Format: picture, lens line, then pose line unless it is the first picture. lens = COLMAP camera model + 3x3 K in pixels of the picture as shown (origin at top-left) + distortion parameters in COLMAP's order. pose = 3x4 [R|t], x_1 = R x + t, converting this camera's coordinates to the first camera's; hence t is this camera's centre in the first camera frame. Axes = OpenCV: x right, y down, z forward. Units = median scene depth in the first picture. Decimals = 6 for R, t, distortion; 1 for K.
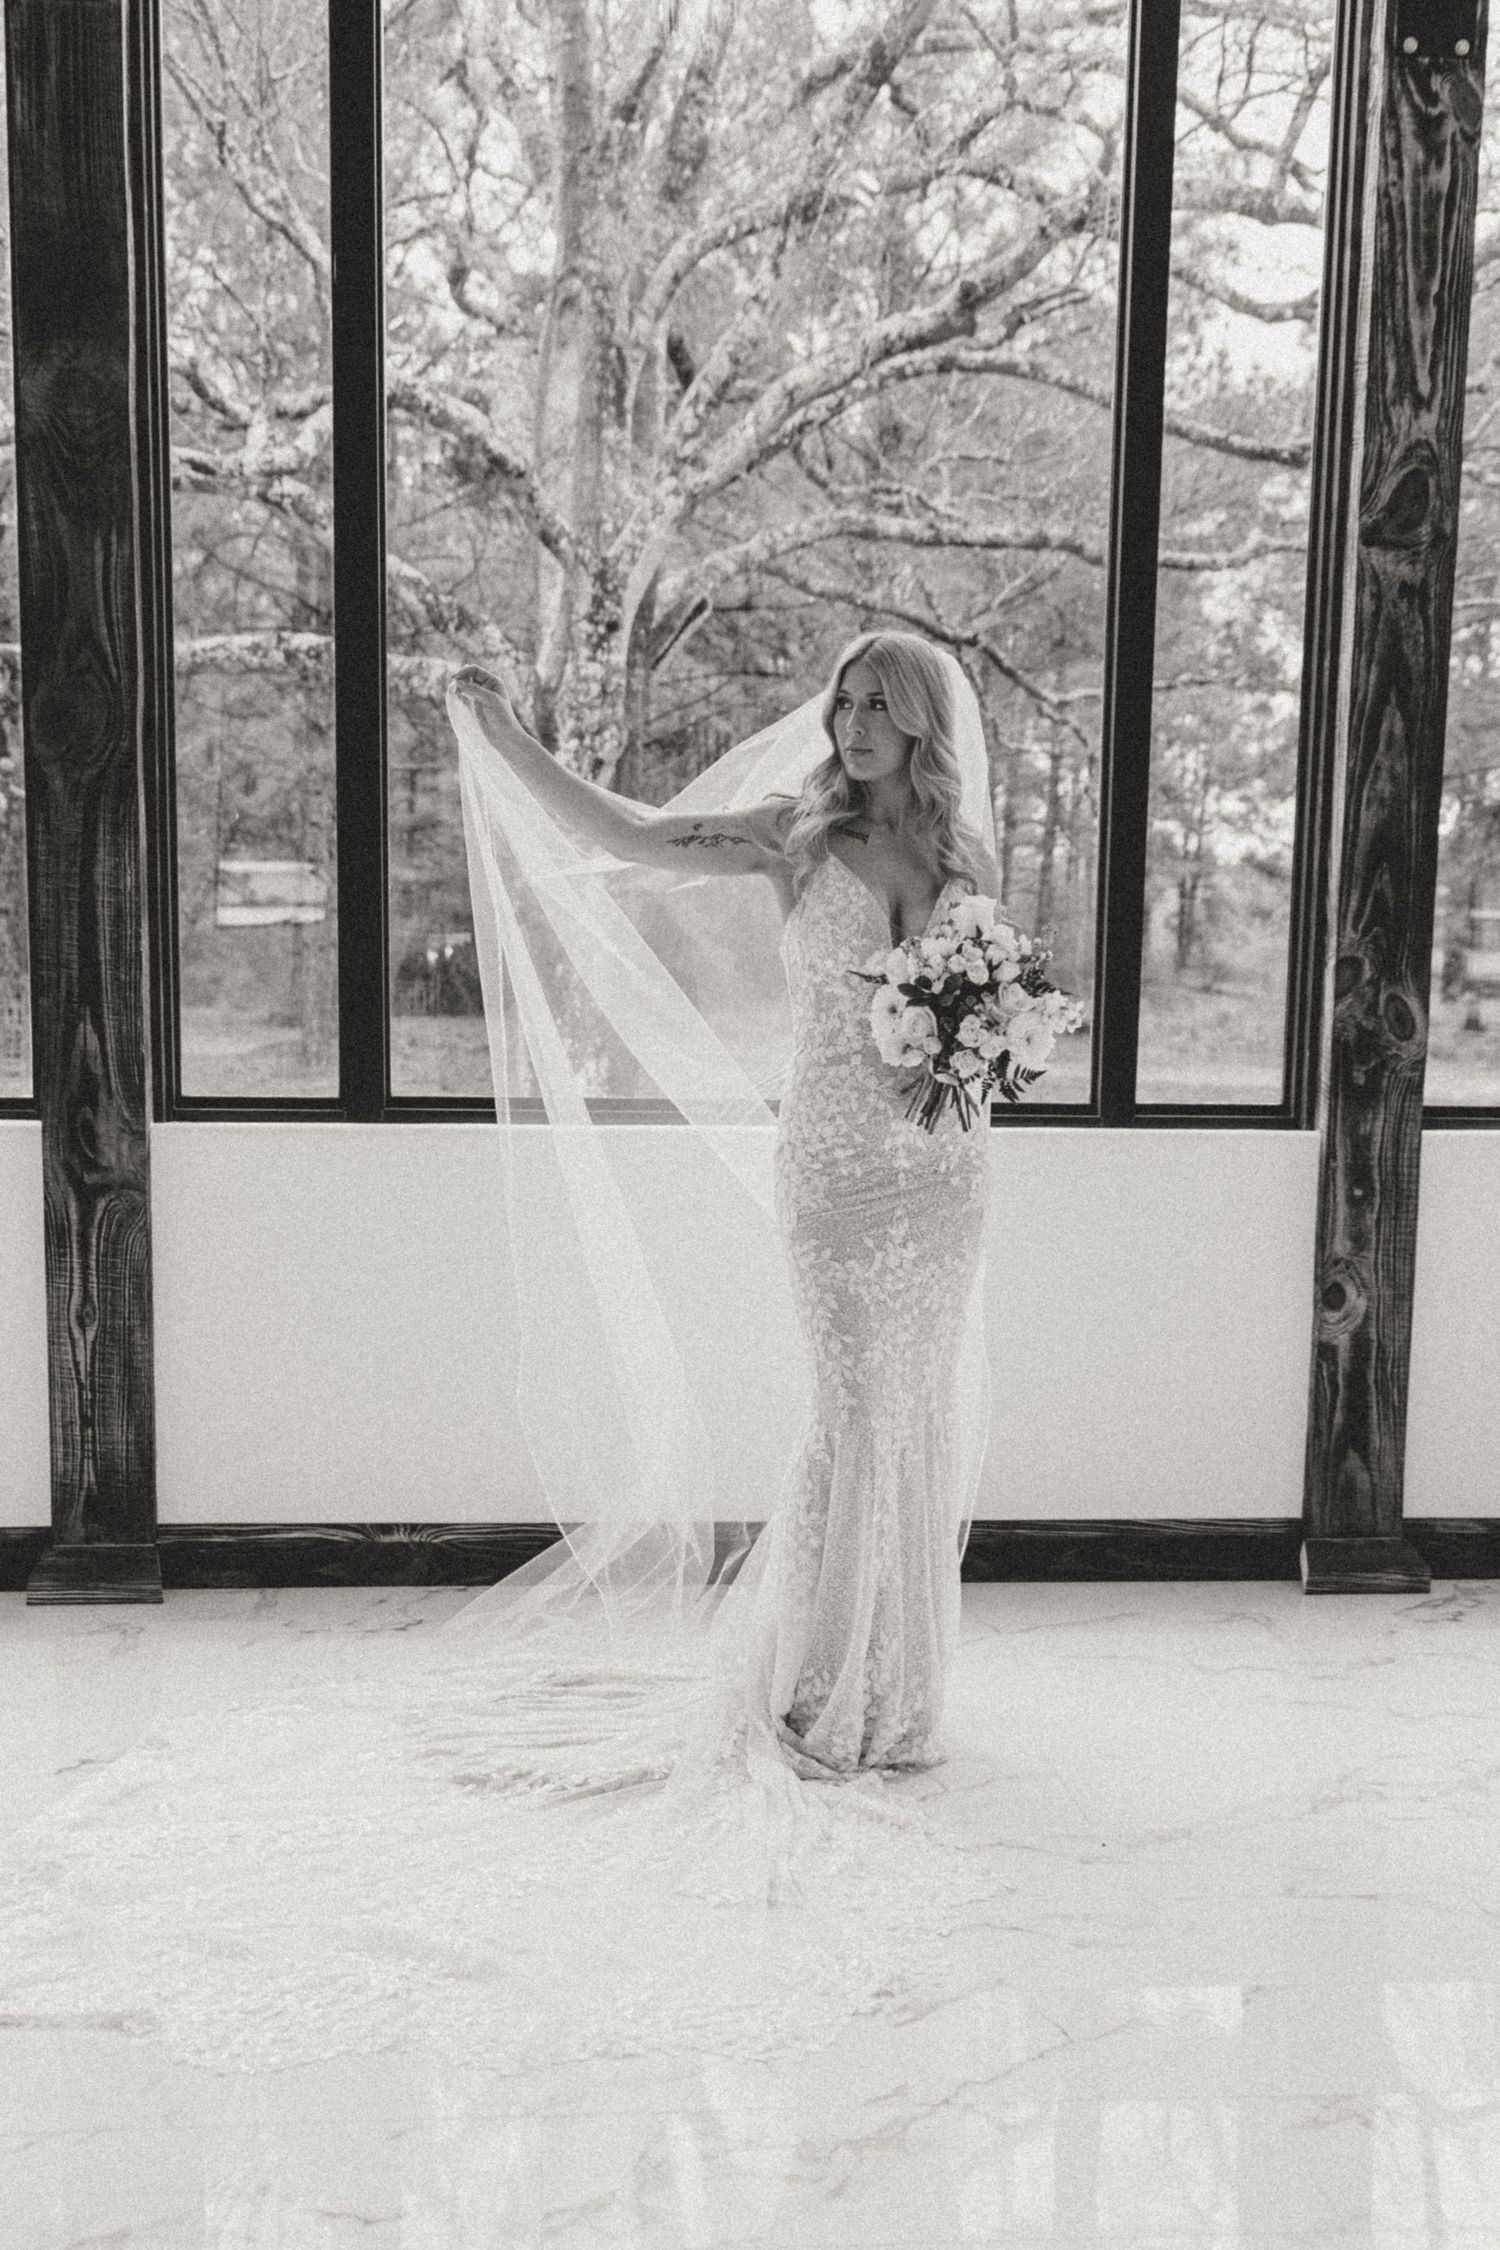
lens RADIAL K [[2525.8, 0, 756.7], [0, 2525.8, 1316.3], [0, 0, 1]] dist [0.019030, 0.000000]
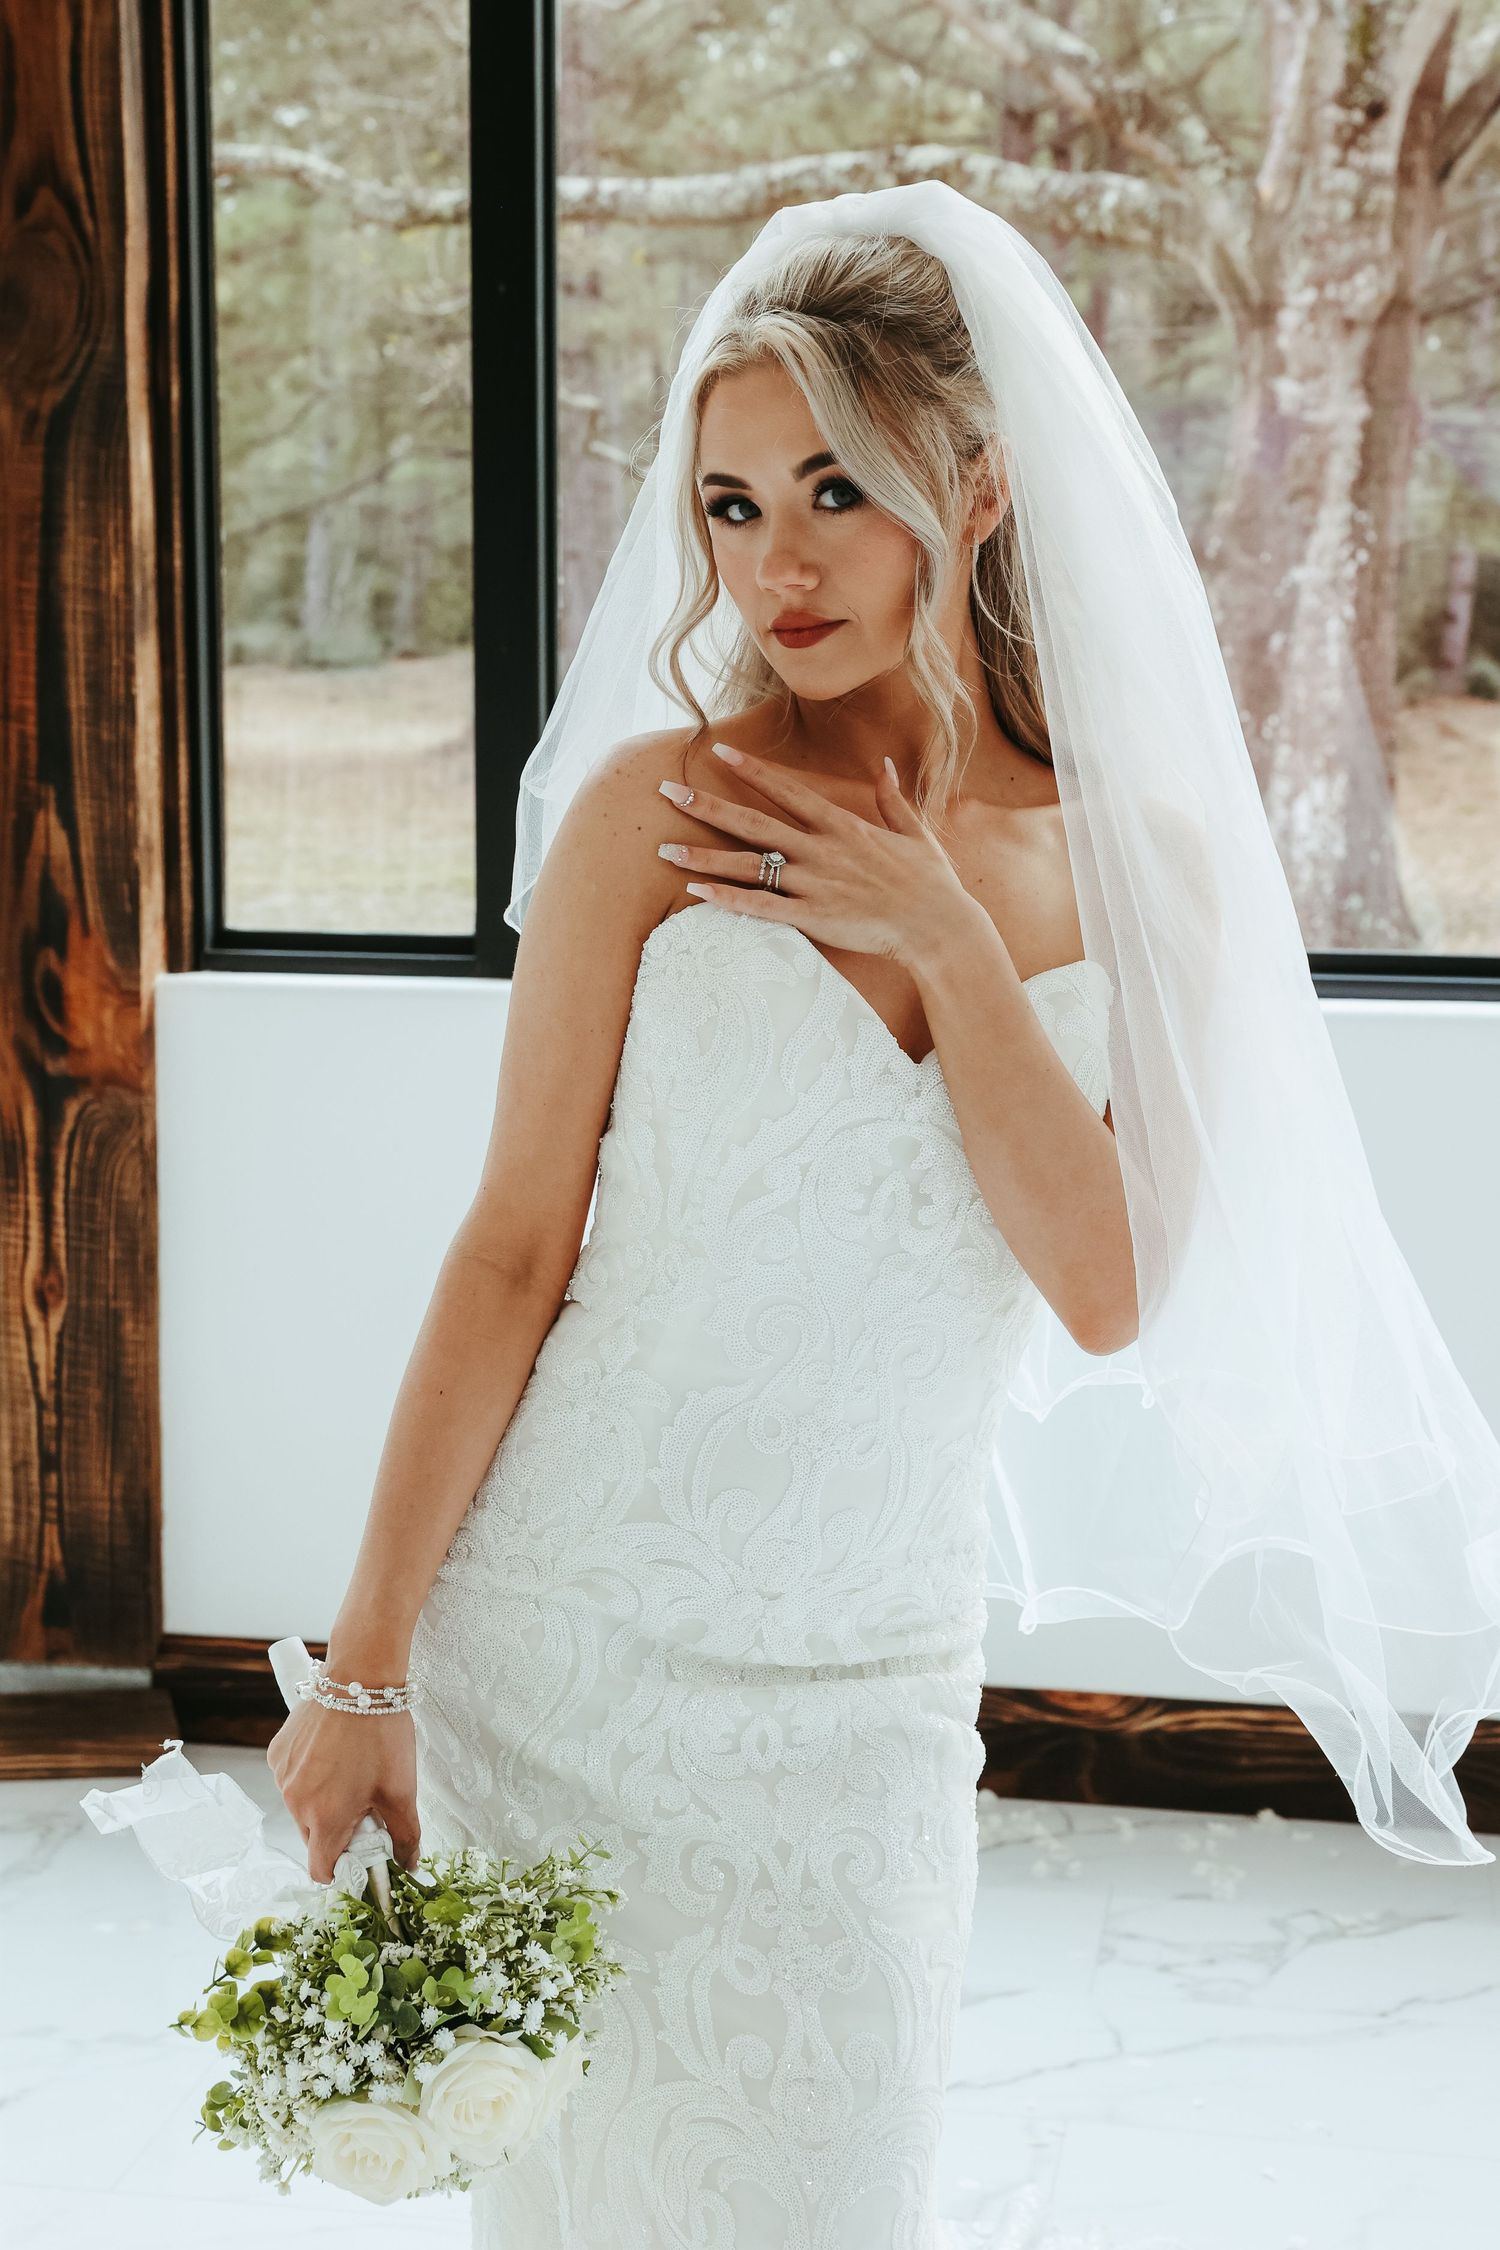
lens RADIAL K [[3499.0, 0, 745.2], [0, 3499.0, 1112.7], [0, 0, 1]] dist [0.129832, 0.000000]
pose [[0.962673, 0.032584, -0.268698, 0.118819], [-0.031164, 0.999469, 0.009550, -0.054391], [0.268866, -0.000820, 0.963177, 0.220789]]
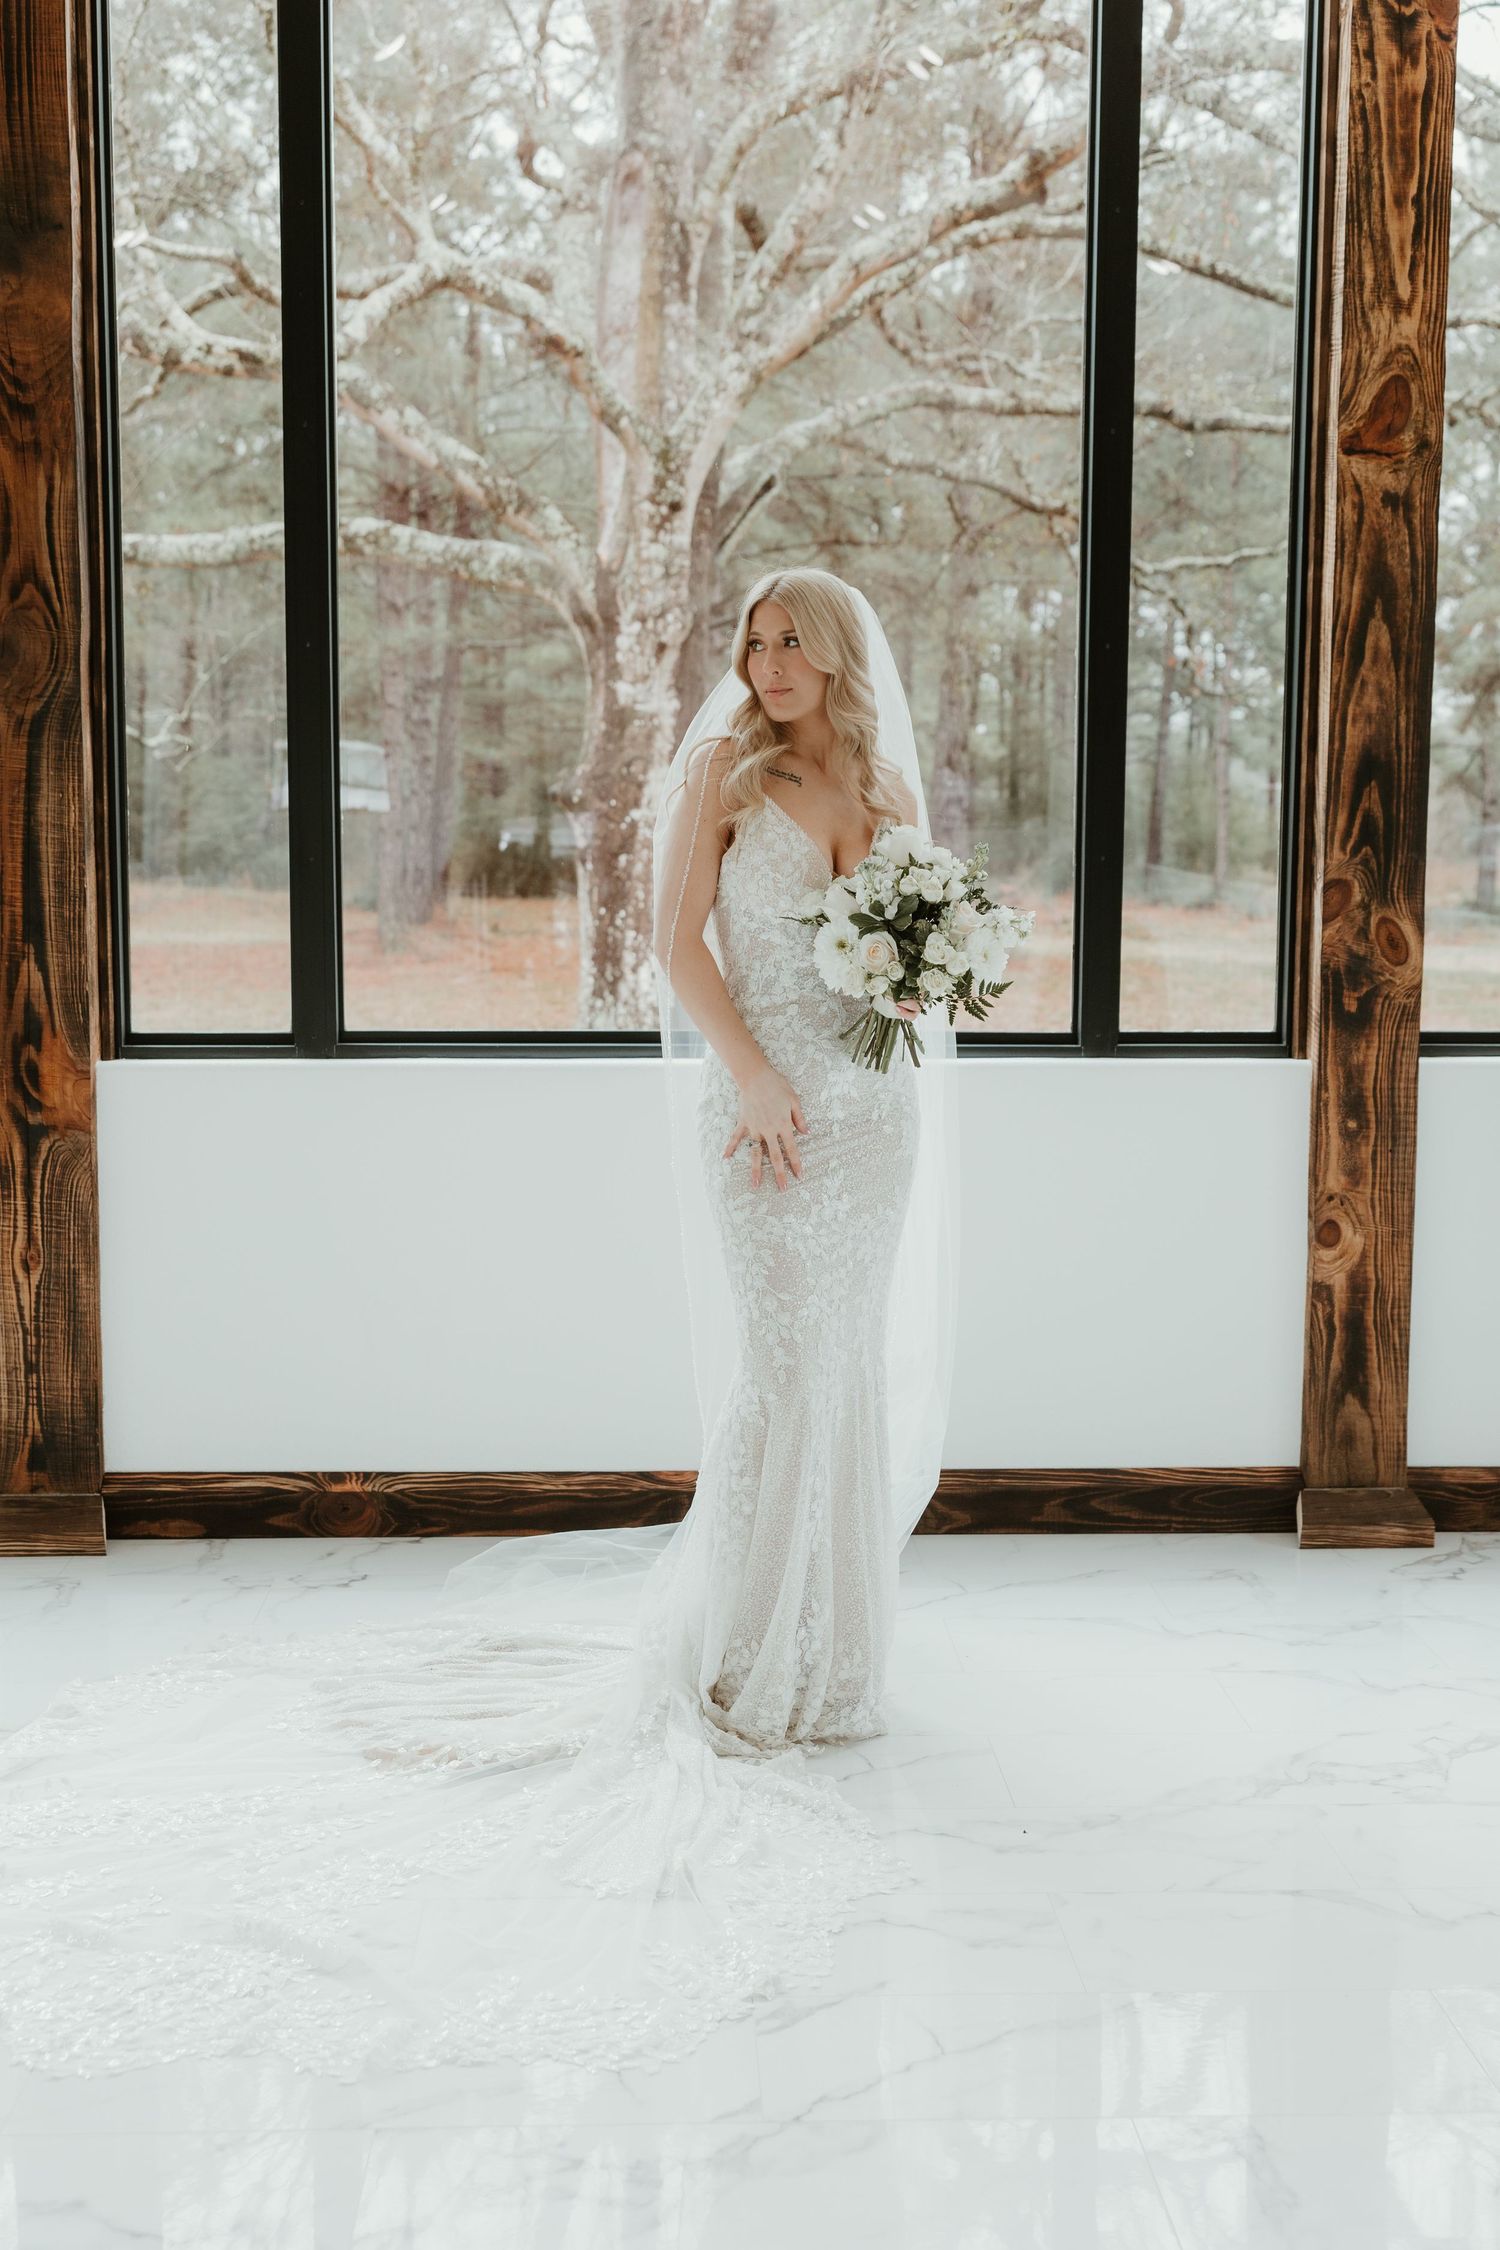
lens RADIAL K [[2649.6, 0, 742.0], [0, 2649.6, 1116.3], [0, 0, 1]] dist [0.008060, 0.000000]
pose [[0.998568, -0.004988, -0.053255, 0.061915], [0.003286, 0.999483, -0.031997, -0.020960], [0.053387, 0.031777, 0.998068, -0.008581]]
